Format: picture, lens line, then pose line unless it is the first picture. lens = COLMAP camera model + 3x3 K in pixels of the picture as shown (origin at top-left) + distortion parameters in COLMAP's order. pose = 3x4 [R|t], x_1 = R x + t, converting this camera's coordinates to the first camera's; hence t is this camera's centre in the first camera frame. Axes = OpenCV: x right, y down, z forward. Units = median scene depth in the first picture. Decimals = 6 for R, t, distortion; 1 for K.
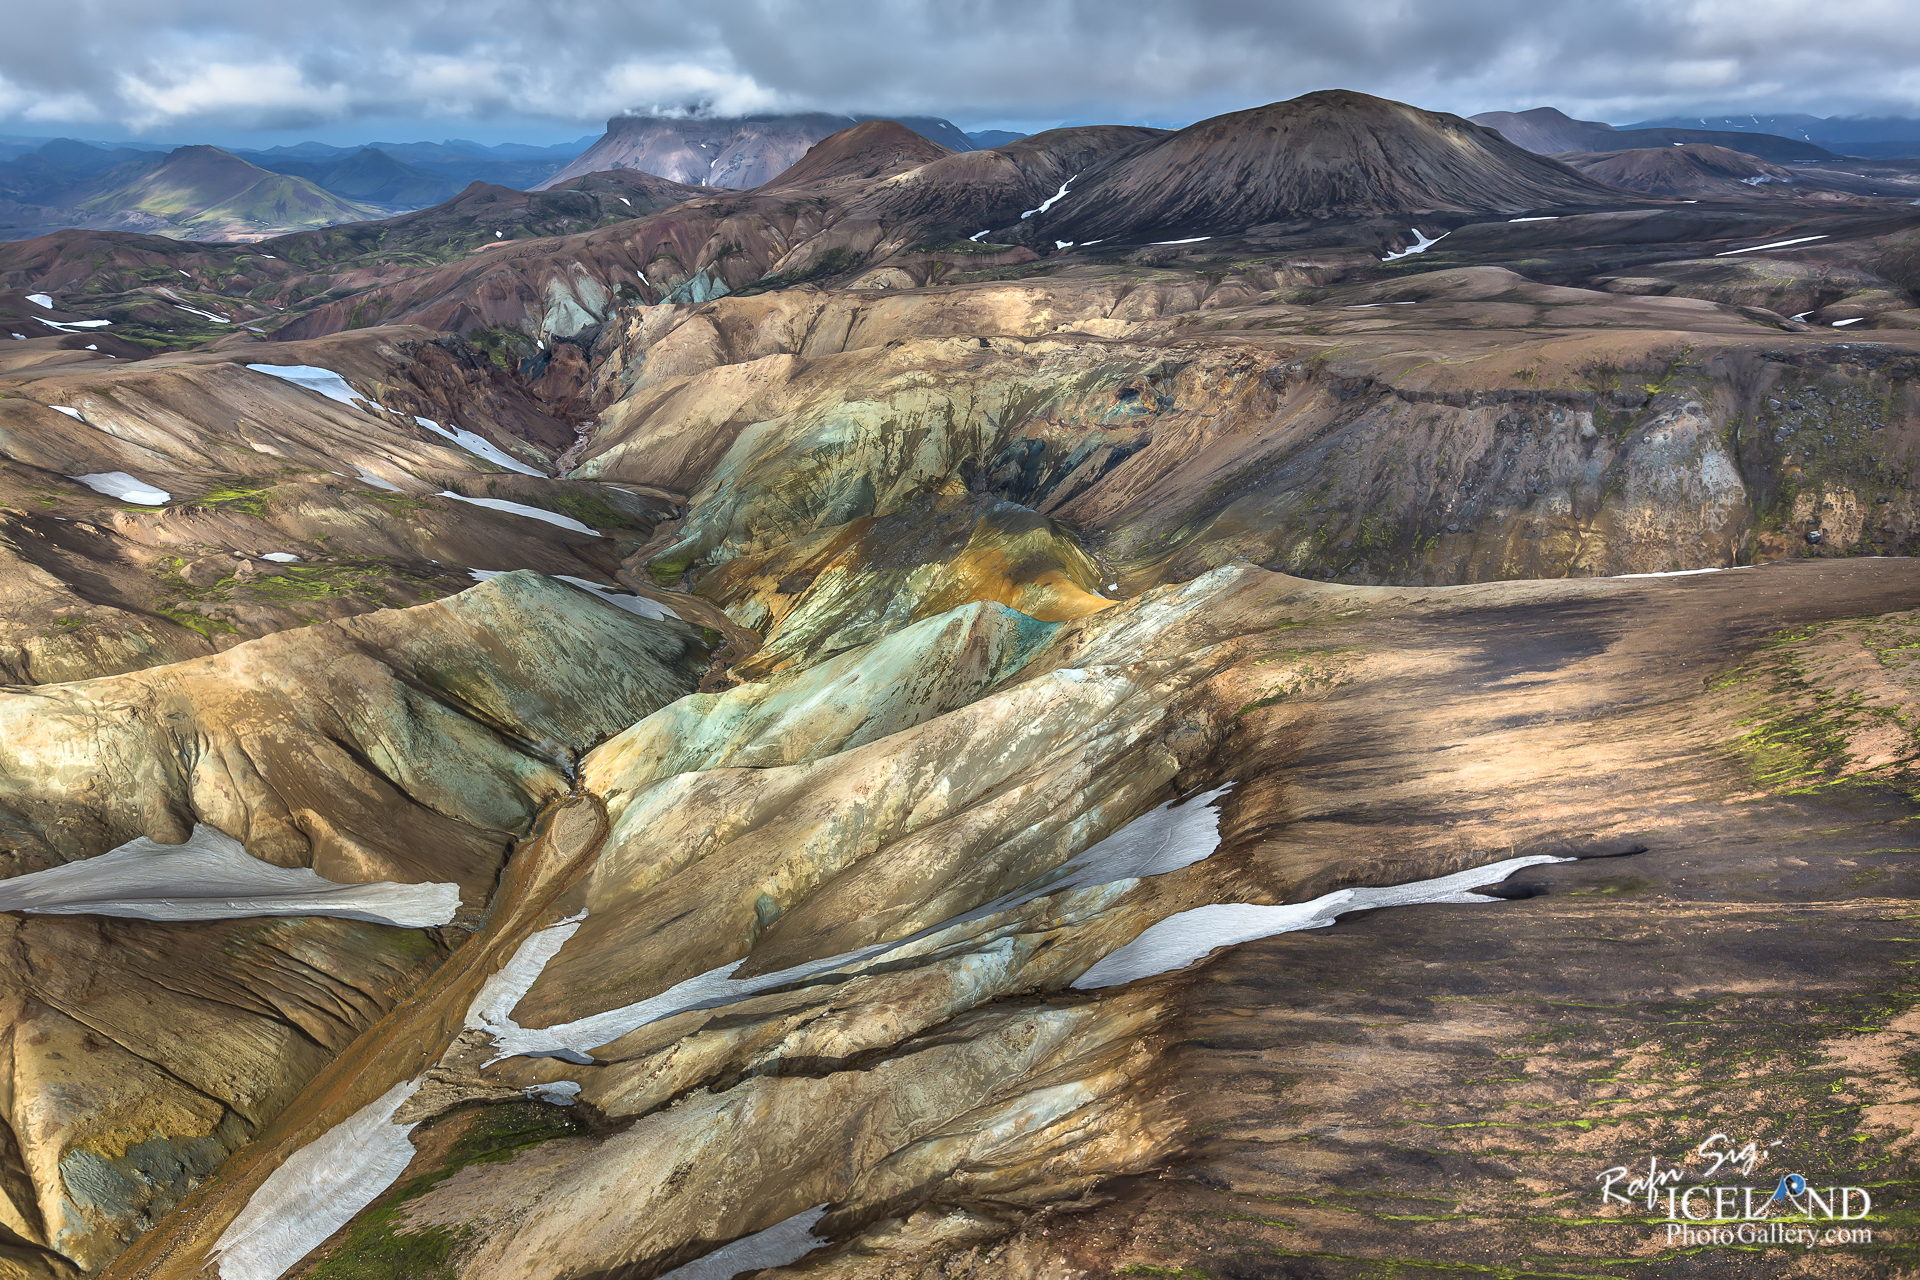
lens RADIAL K [[1184.0, 0, 960.0], [0, 1184.0, 640.0], [0, 0, 1]] dist [0.004907, -0.002634]
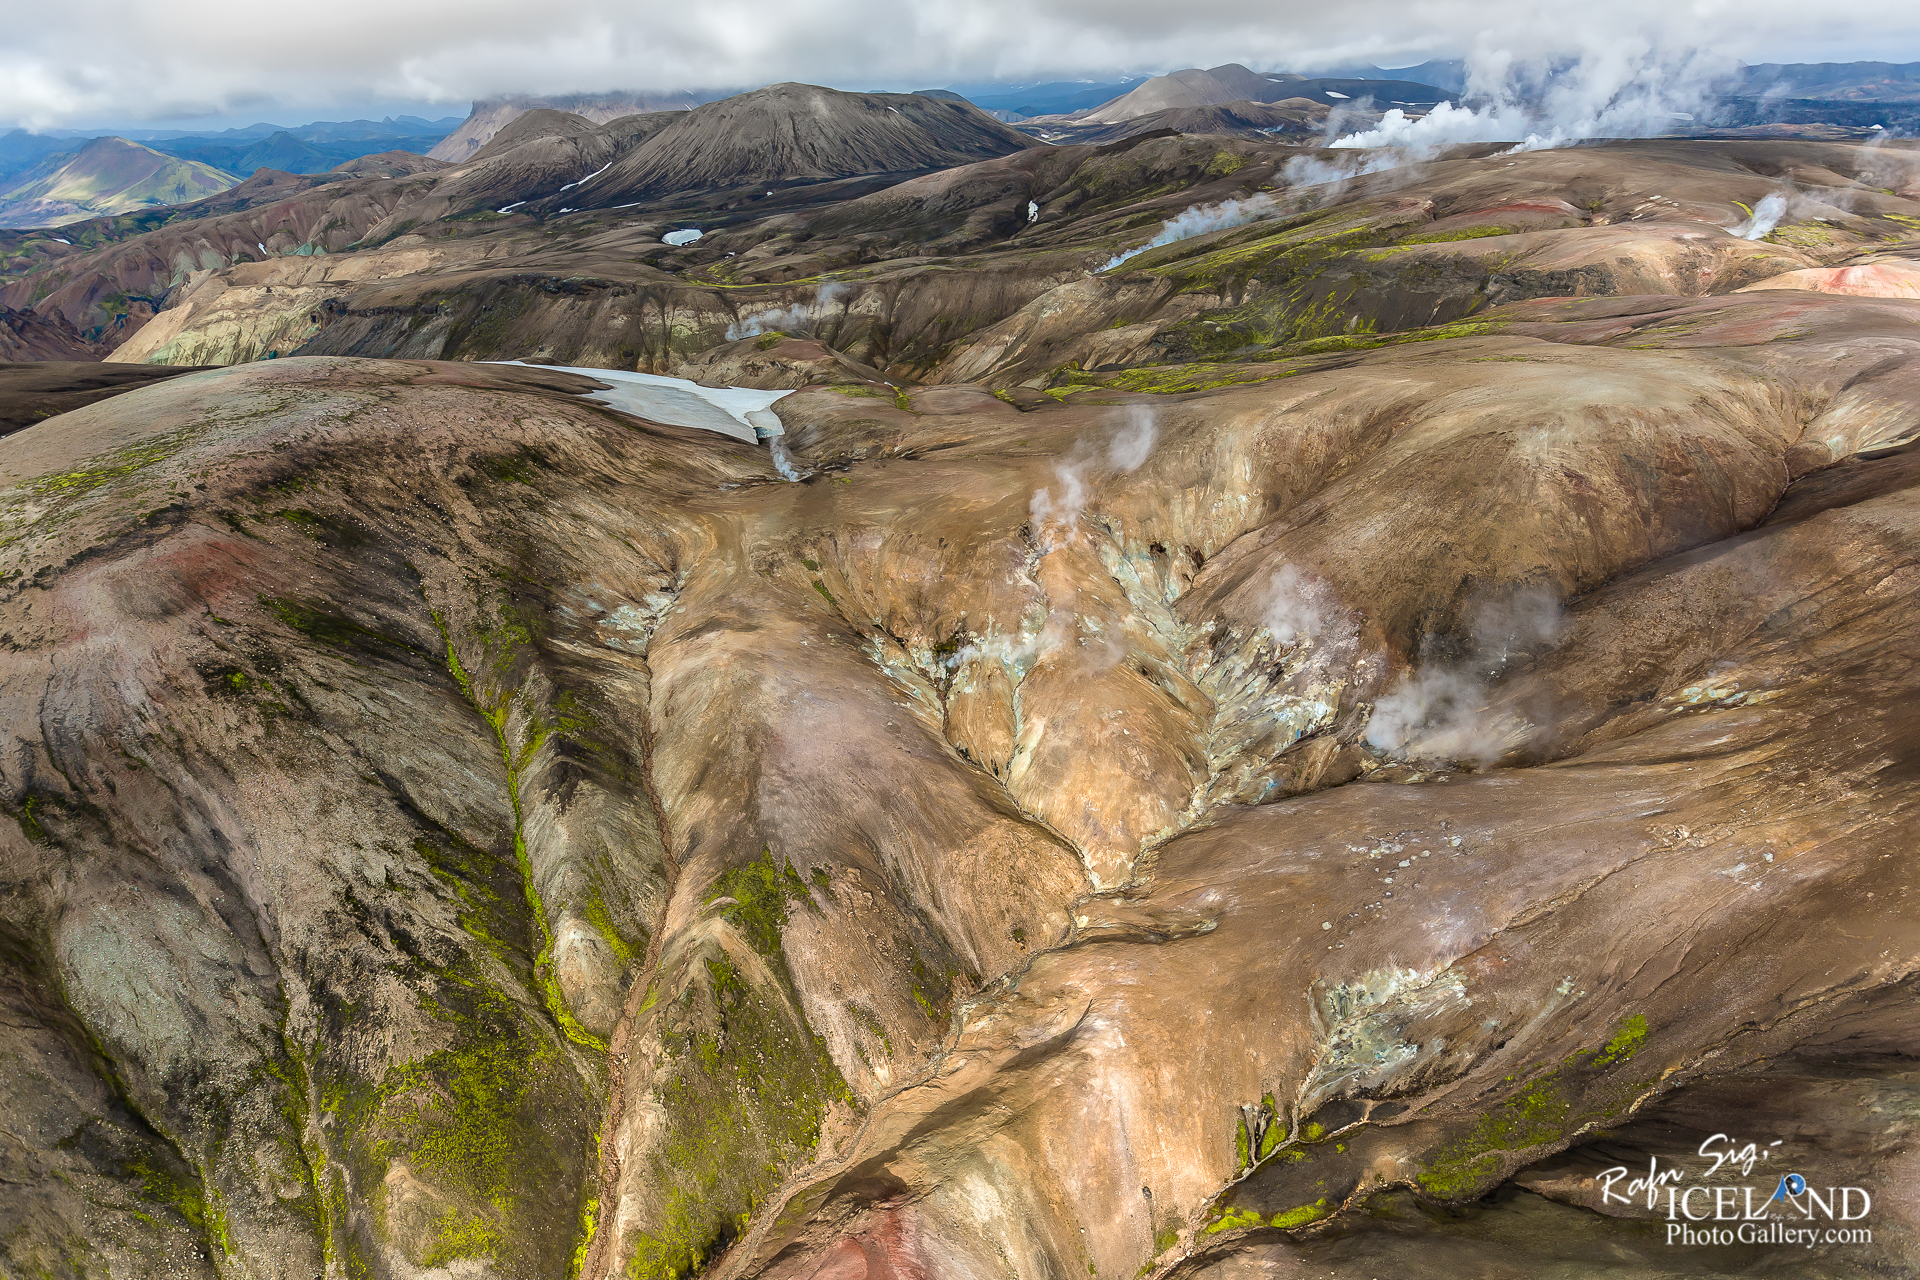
lens RADIAL K [[1013.5, 0, 960.0], [0, 1013.5, 640.0], [0, 0, 1]] dist [0.000369, -0.000042]
pose [[0.997461, -0.057667, 0.041790, 1.083898], [0.053532, 0.994124, 0.094082, 0.168491], [-0.046970, -0.091606, 0.994687, -0.533773]]
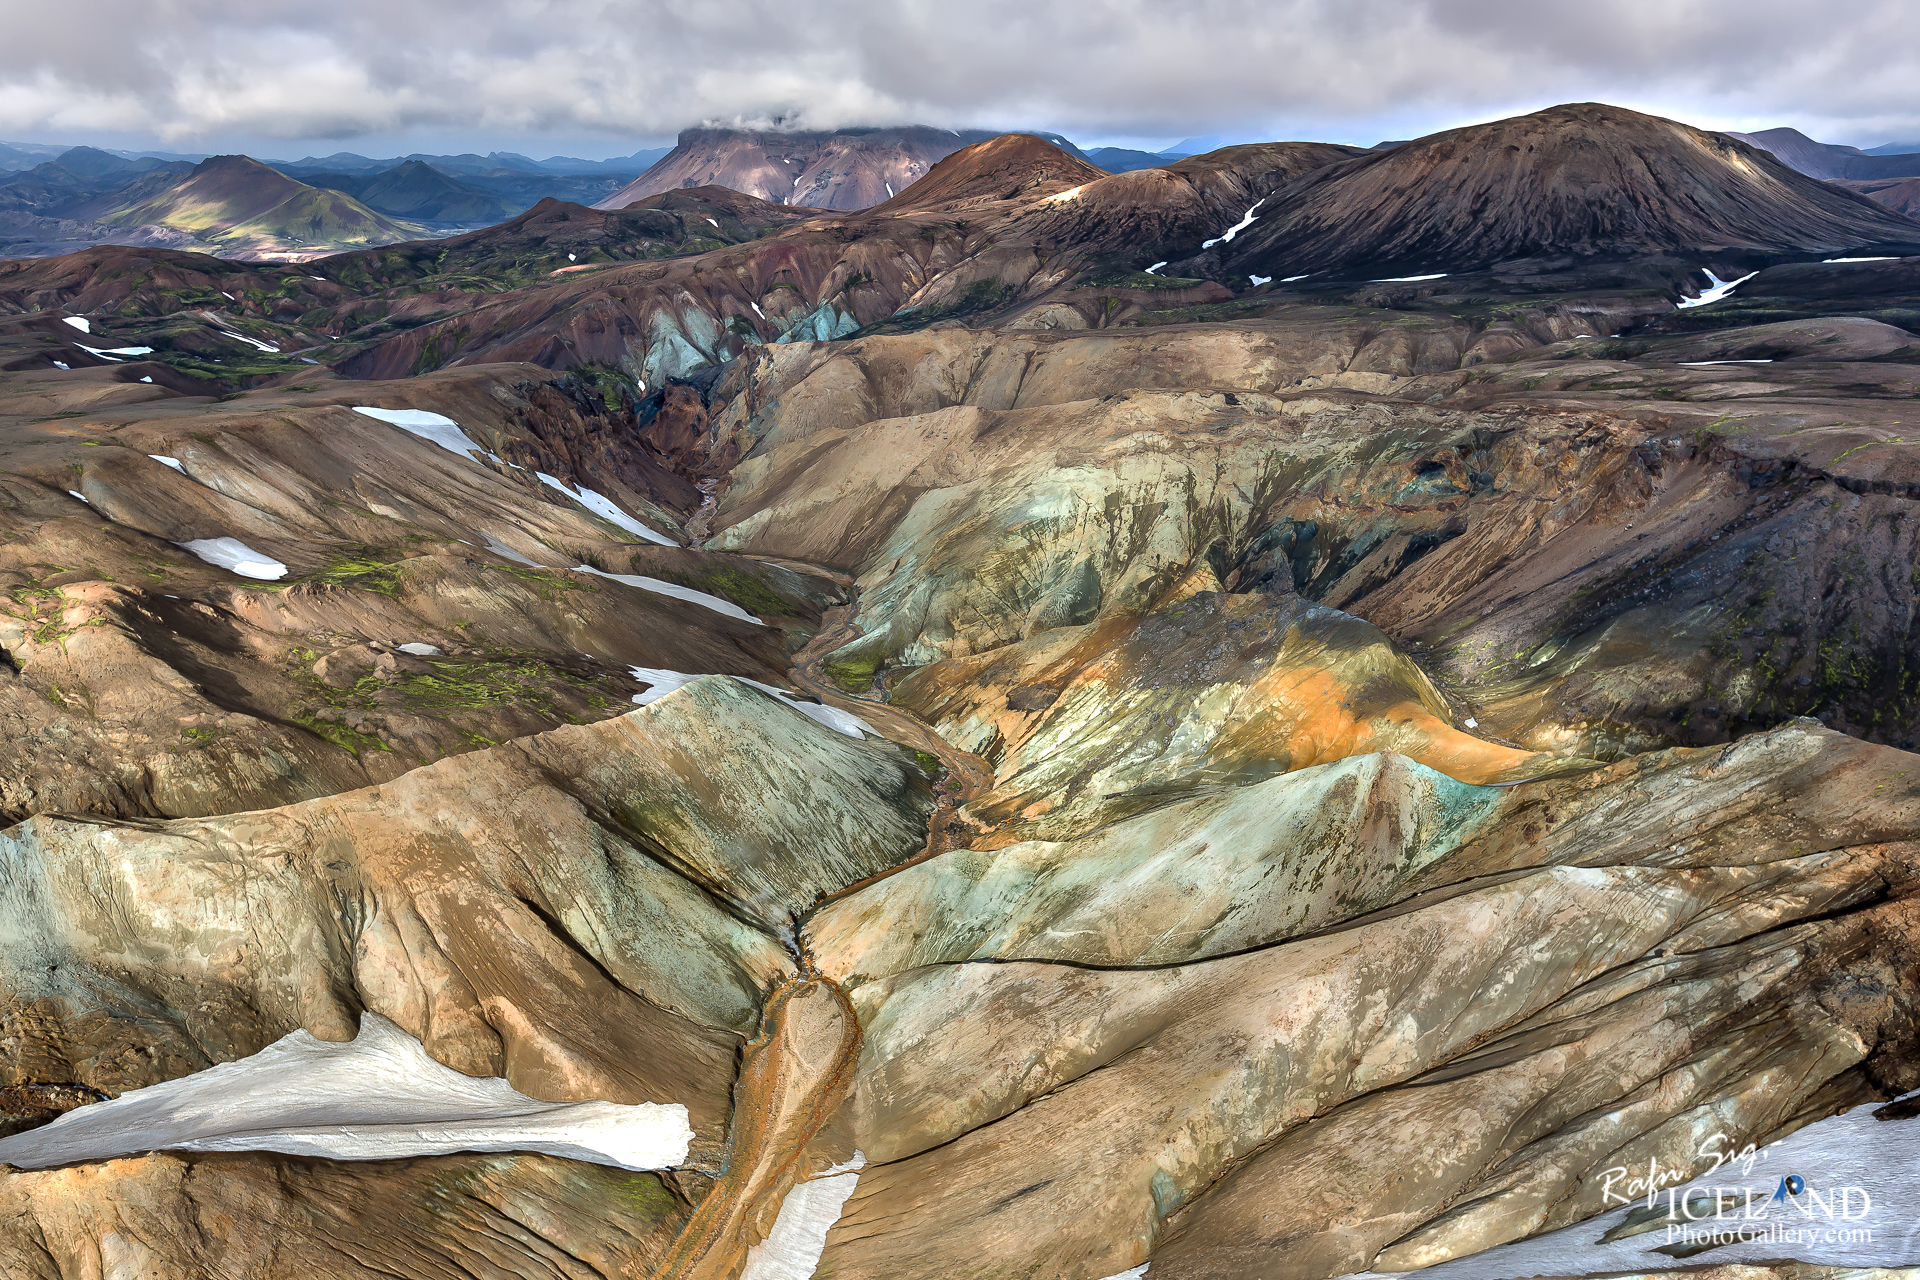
lens RADIAL K [[1385.5, 0, 960.0], [0, 1385.5, 640.0], [0, 0, 1]] dist [0.001416, -0.000774]
pose [[0.997601, 0.031947, -0.061417, -0.129119], [-0.035830, 0.997358, -0.063199, -0.025745], [0.059236, 0.065248, 0.996109, 0.070090]]
